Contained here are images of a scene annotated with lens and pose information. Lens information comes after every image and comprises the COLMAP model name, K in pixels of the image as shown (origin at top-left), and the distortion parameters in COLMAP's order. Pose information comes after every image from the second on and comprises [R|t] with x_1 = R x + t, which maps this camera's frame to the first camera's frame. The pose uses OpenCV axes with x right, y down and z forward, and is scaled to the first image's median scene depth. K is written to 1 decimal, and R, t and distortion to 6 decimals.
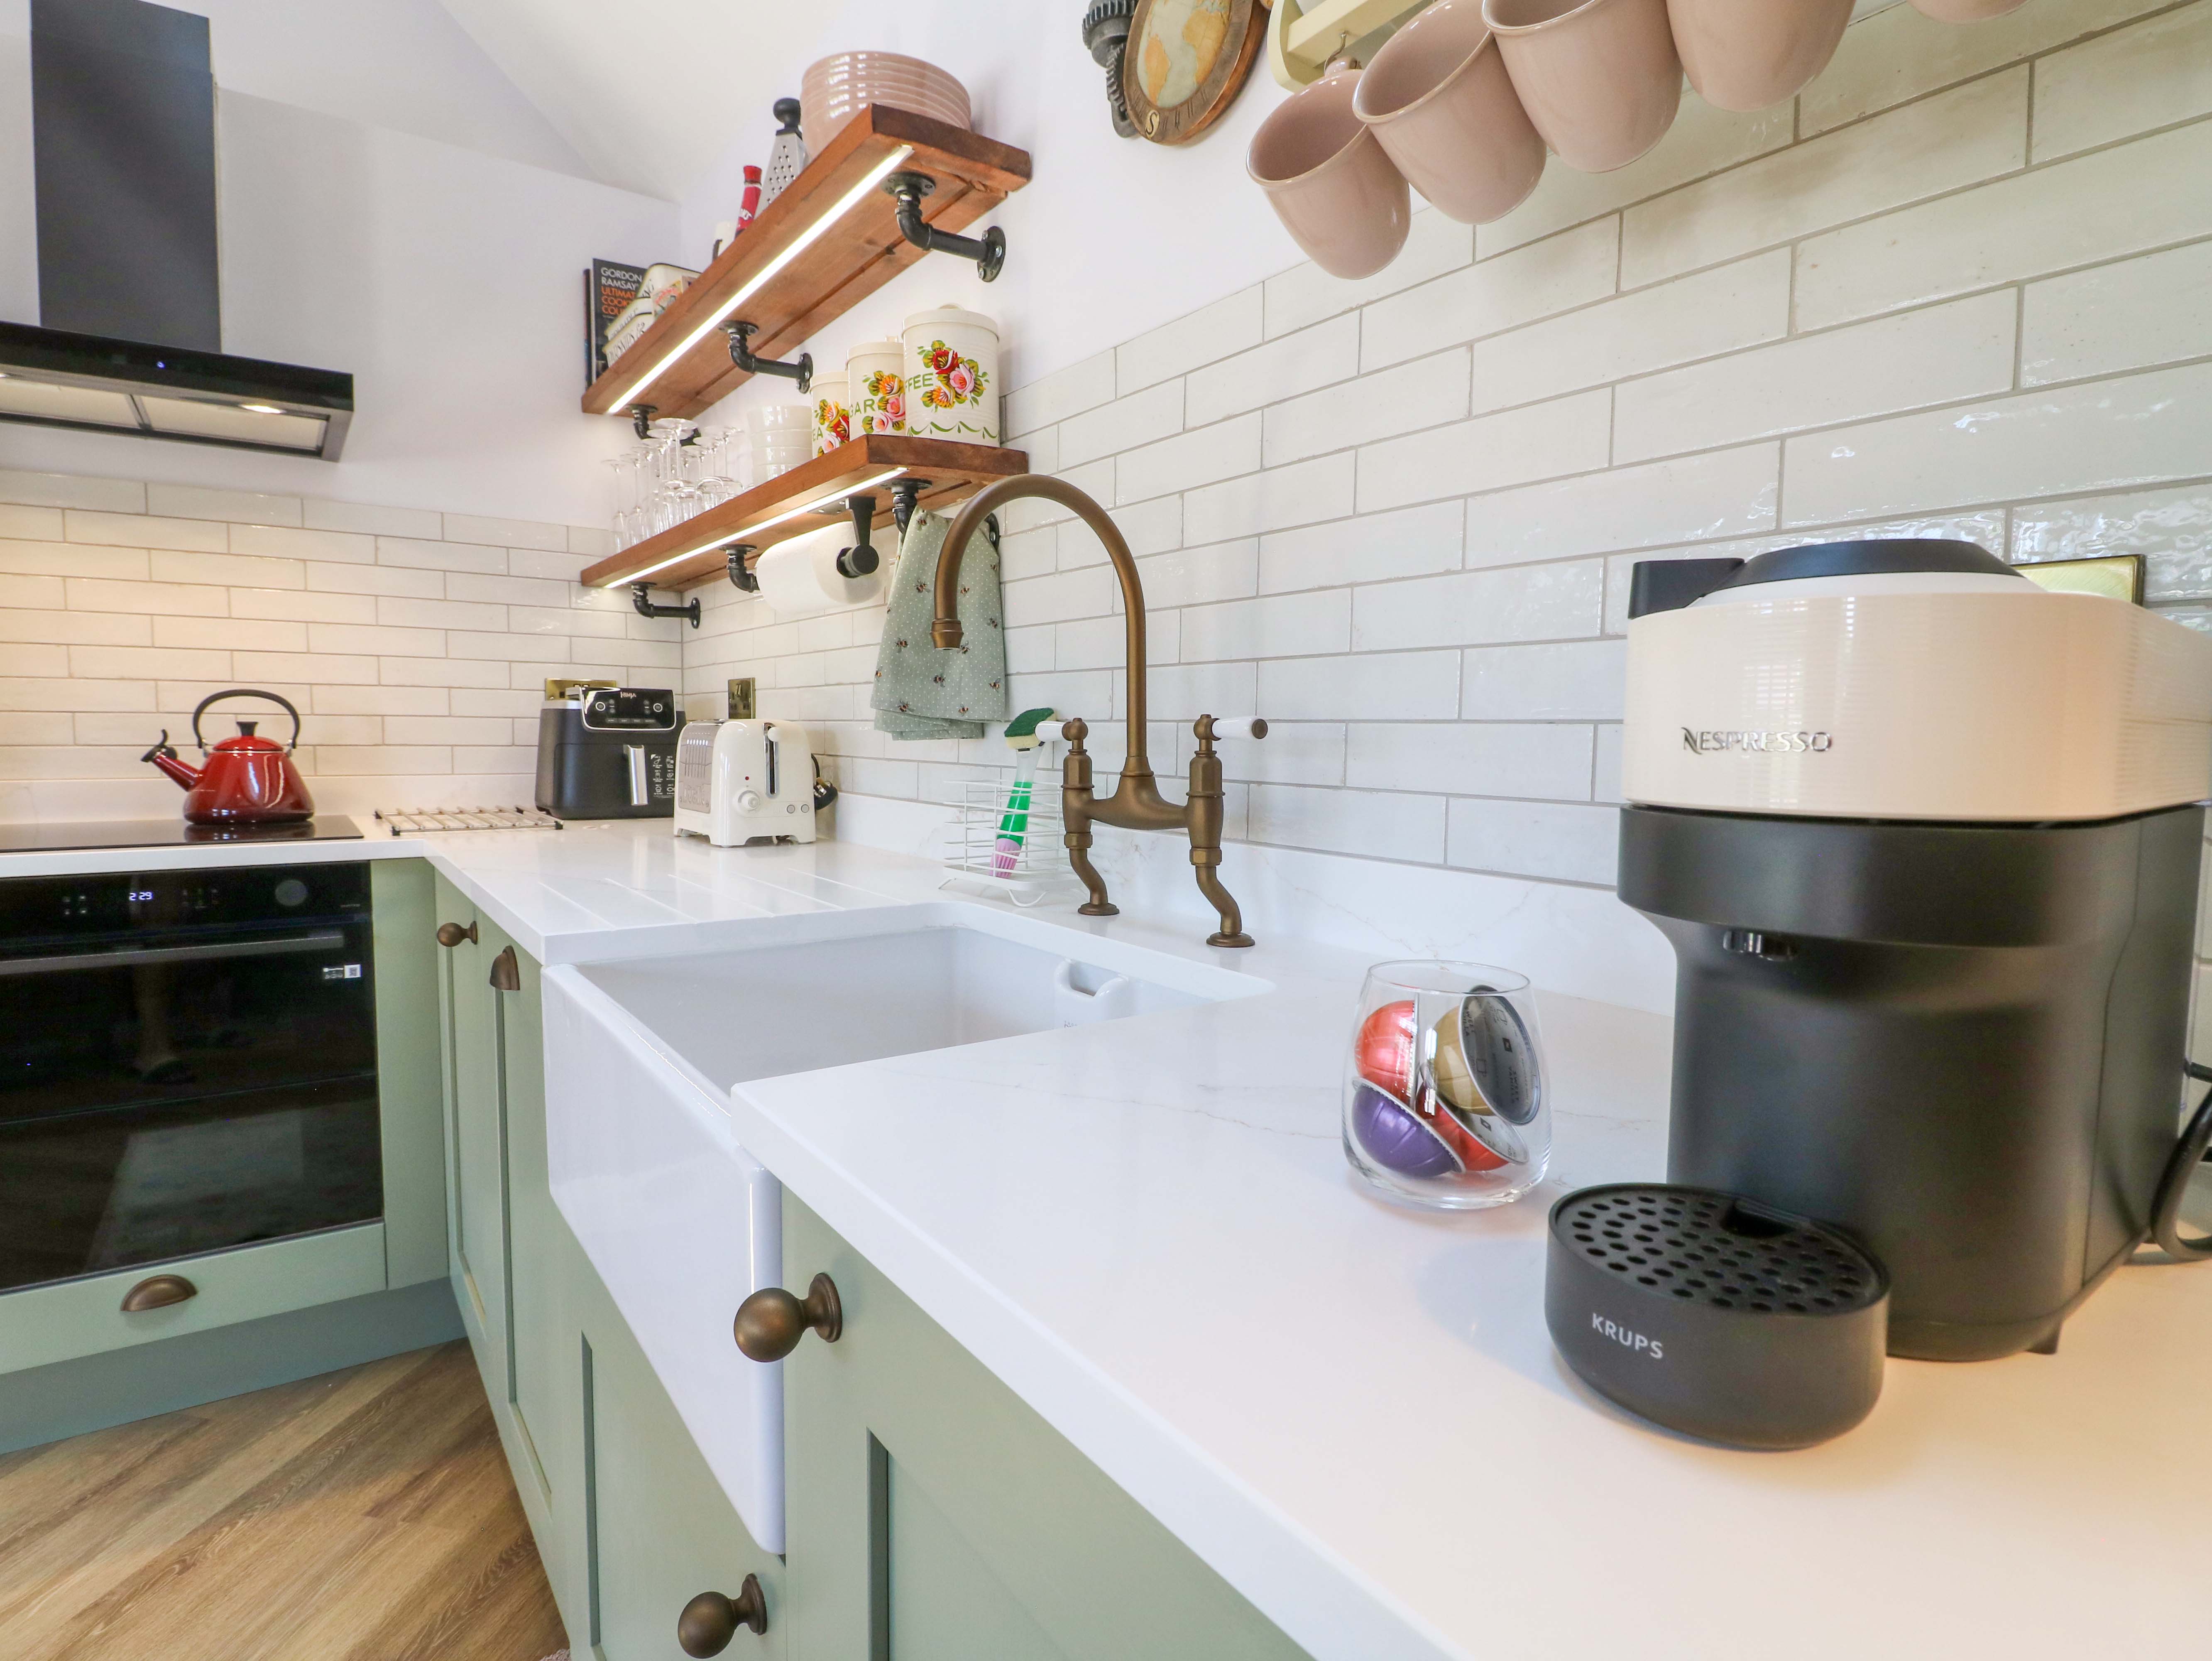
lens RADIAL K [[1163.7, 0, 1099.8], [0, 1163.7, 811.6], [0, 0, 1]] dist [-0.004675, -0.009177]
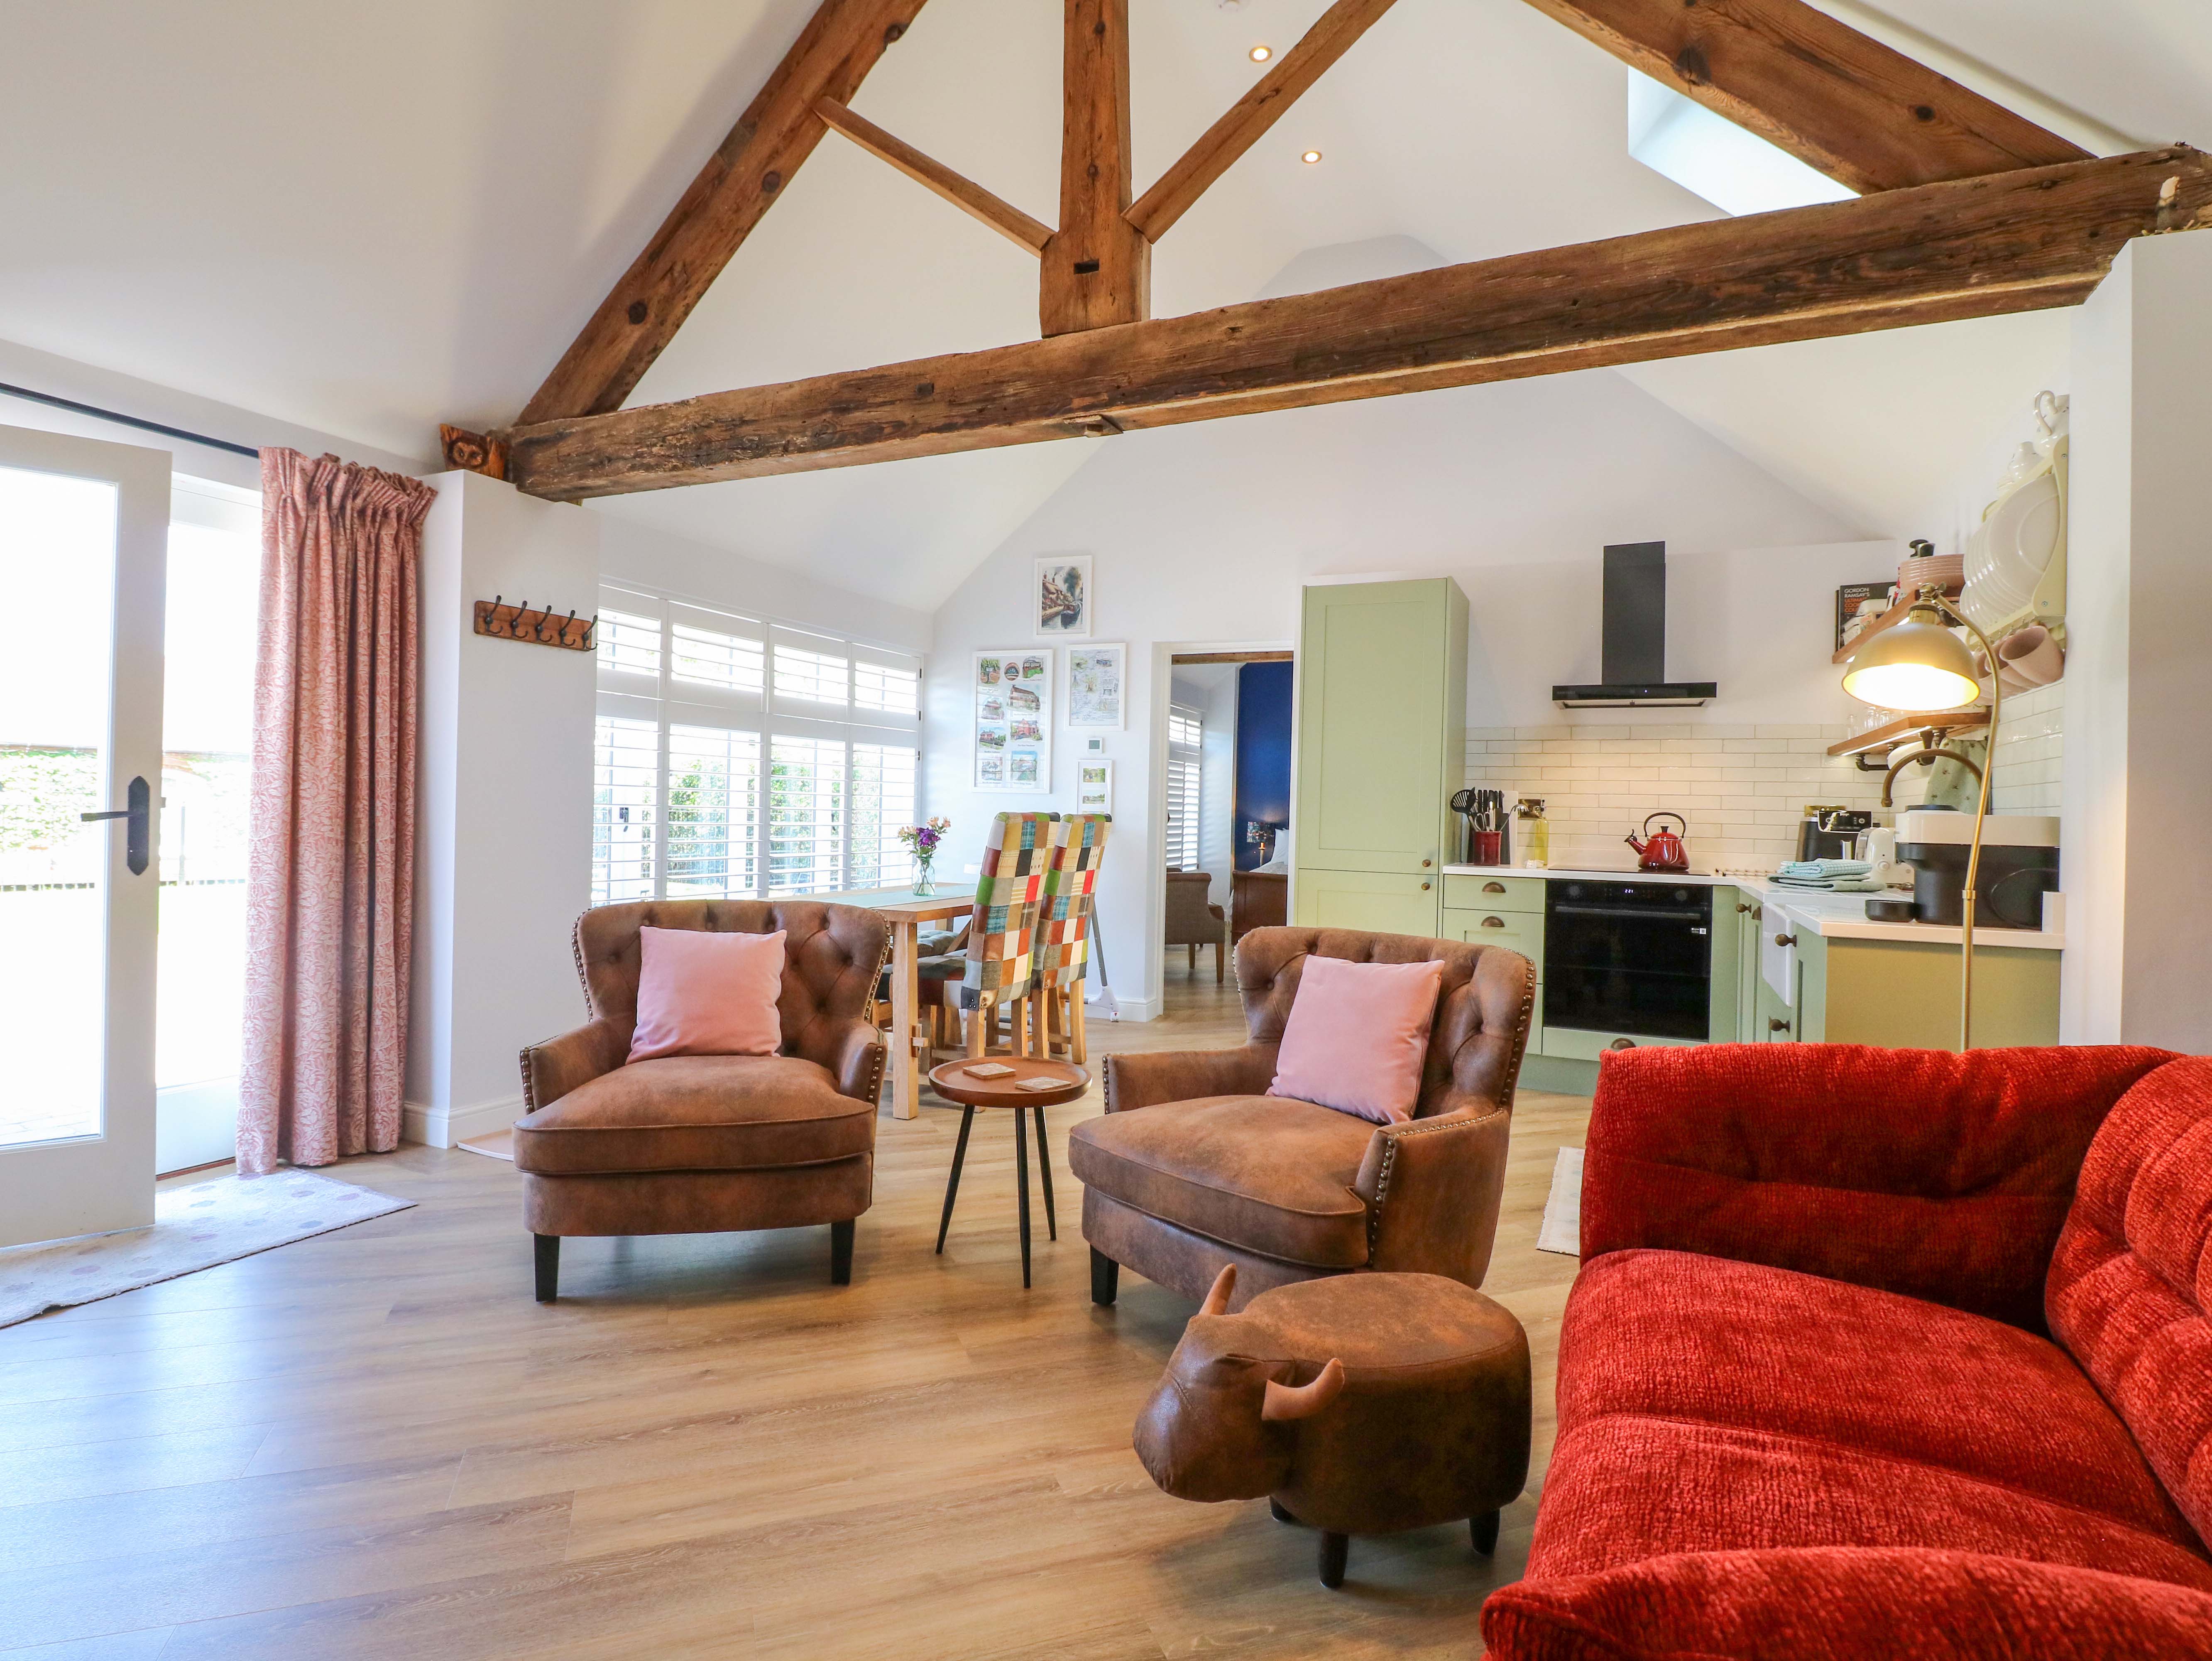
lens RADIAL K [[1163.7, 0, 1111.4], [0, 1163.7, 819.2], [0, 0, 1]] dist [-0.004675, -0.009177]
pose [[0.509353, 0.005641, -0.860539, 0.726024], [-0.076758, 0.996290, -0.038903, 0.086936], [0.857127, 0.085869, 0.507897, -1.172689]]
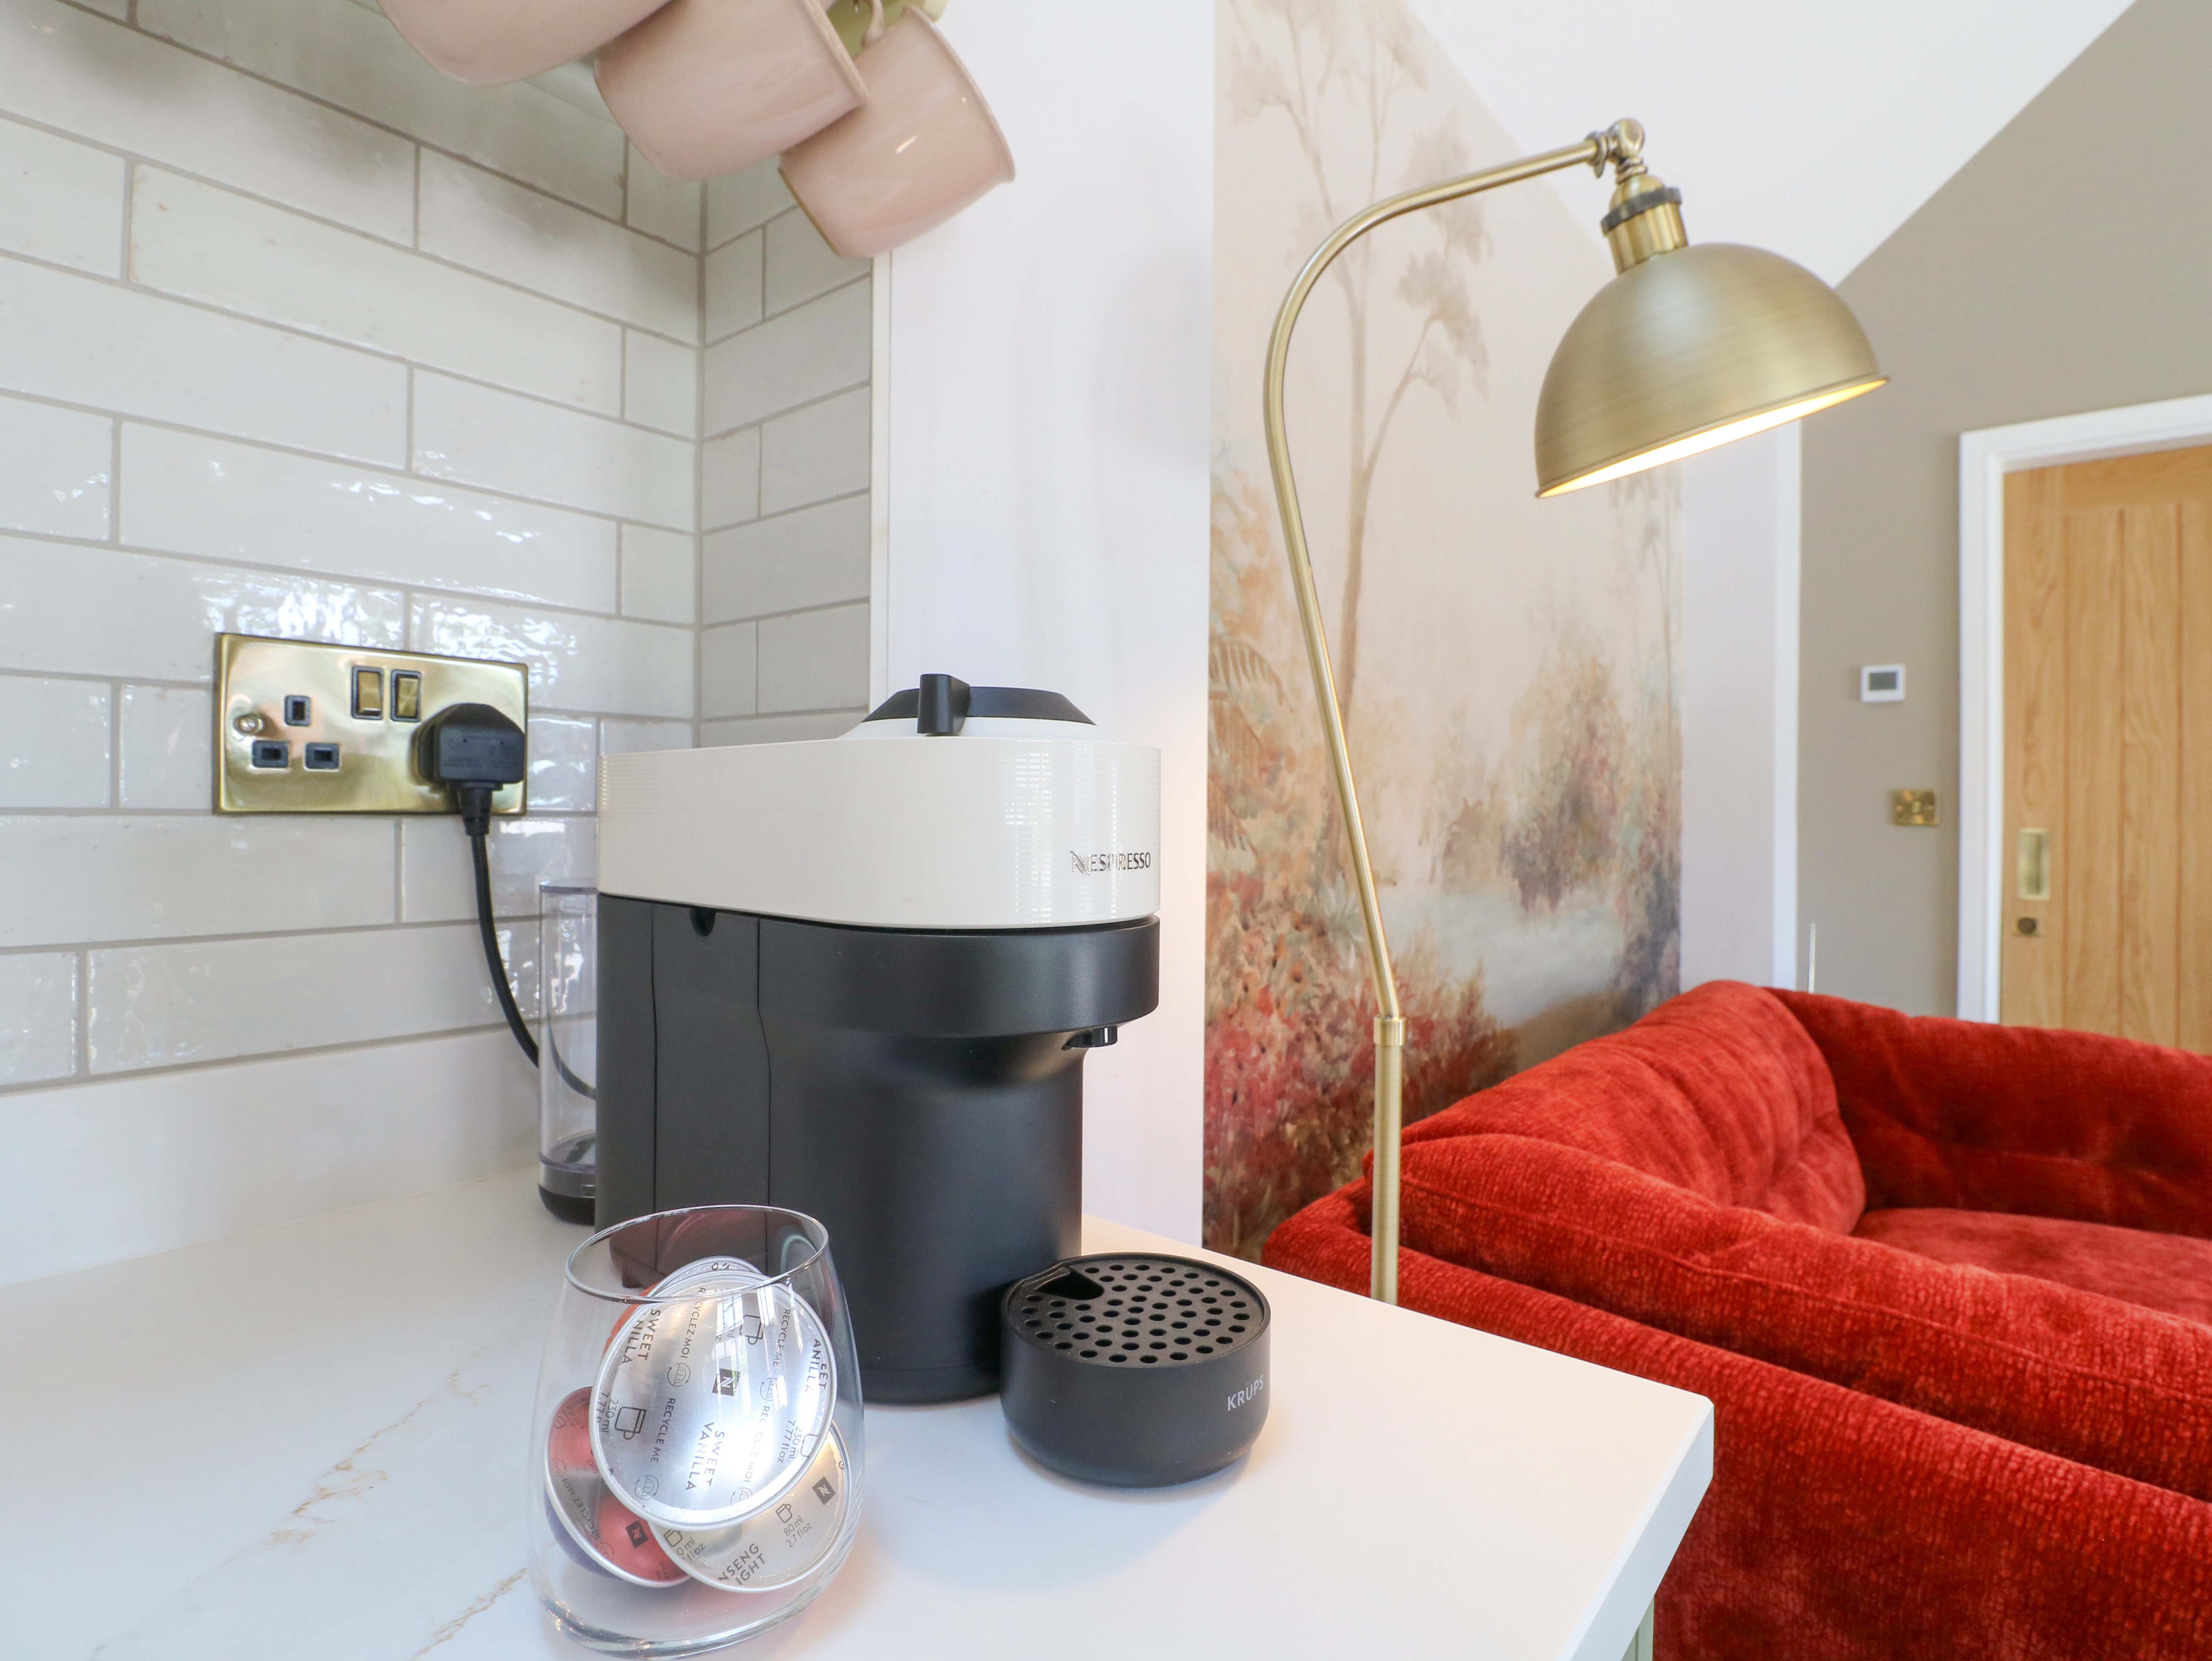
lens RADIAL K [[1163.7, 0, 1092.9], [0, 1163.7, 824.8], [0, 0, 1]] dist [-0.004675, -0.009177]
pose [[-0.262007, -0.010194, 0.965012, -0.098283], [0.067637, 0.997291, 0.028899, -0.021140], [-0.962693, 0.072842, -0.260608, 0.249275]]
